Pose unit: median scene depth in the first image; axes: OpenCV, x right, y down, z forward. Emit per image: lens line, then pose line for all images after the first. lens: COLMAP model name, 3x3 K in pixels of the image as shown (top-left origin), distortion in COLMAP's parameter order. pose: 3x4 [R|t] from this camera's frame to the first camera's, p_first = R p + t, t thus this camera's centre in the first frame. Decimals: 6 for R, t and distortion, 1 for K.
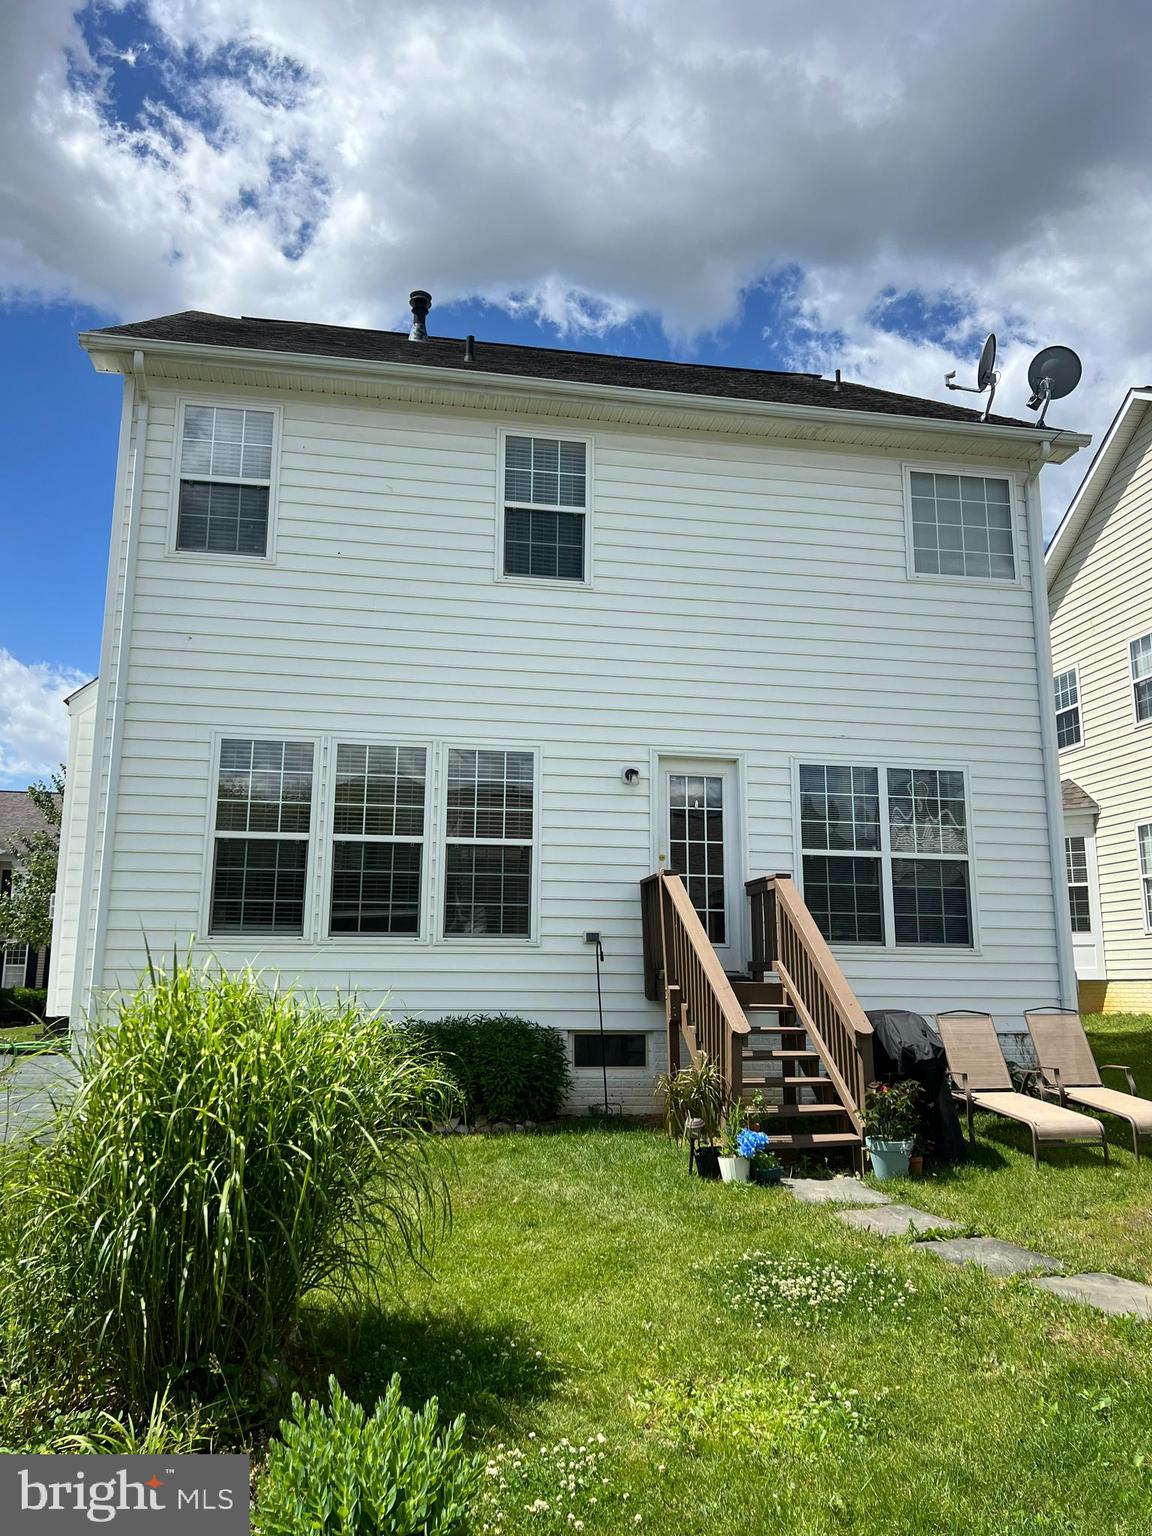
lens RADIAL K [[1139.8, 0, 564.9], [0, 1139.8, 773.2], [0, 0, 1]] dist [0.127225, -0.297750]
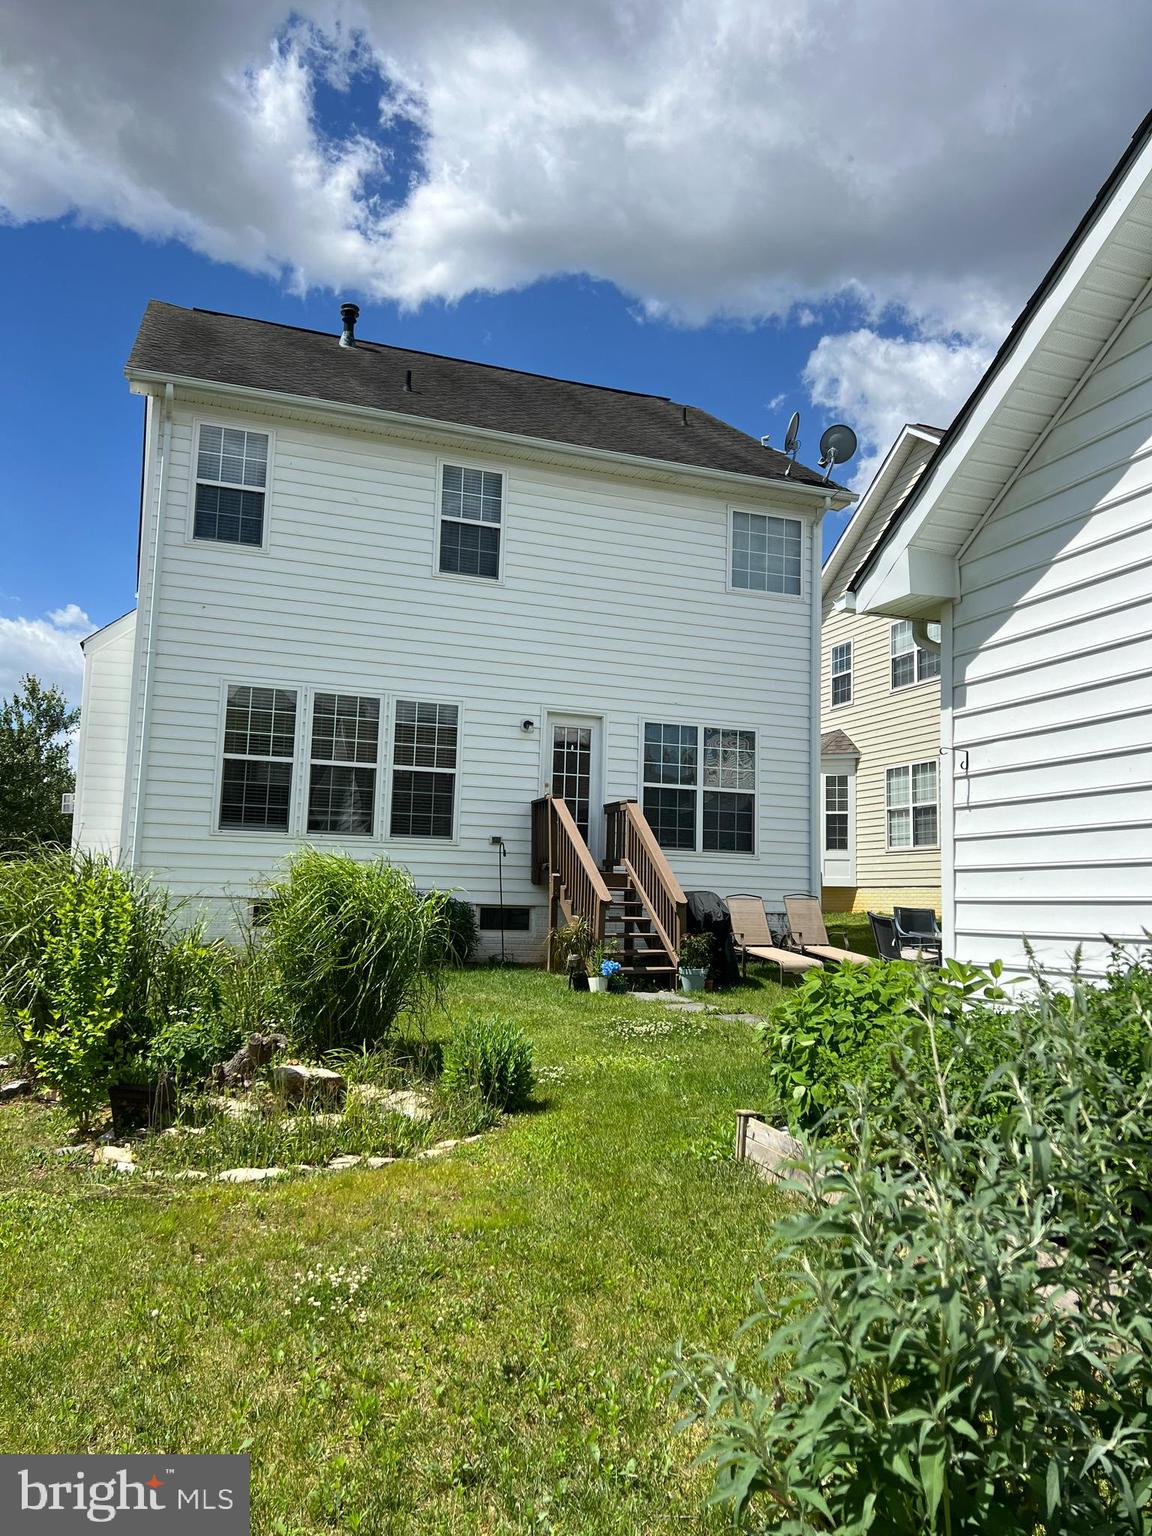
lens RADIAL K [[1139.8, 0, 564.9], [0, 1139.8, 773.2], [0, 0, 1]] dist [0.127225, -0.297750]
pose [[0.986261, 0.038840, 0.160564, -0.118742], [-0.050702, 0.996226, 0.070451, -0.040465], [-0.157222, -0.077624, 0.984508, -0.380988]]
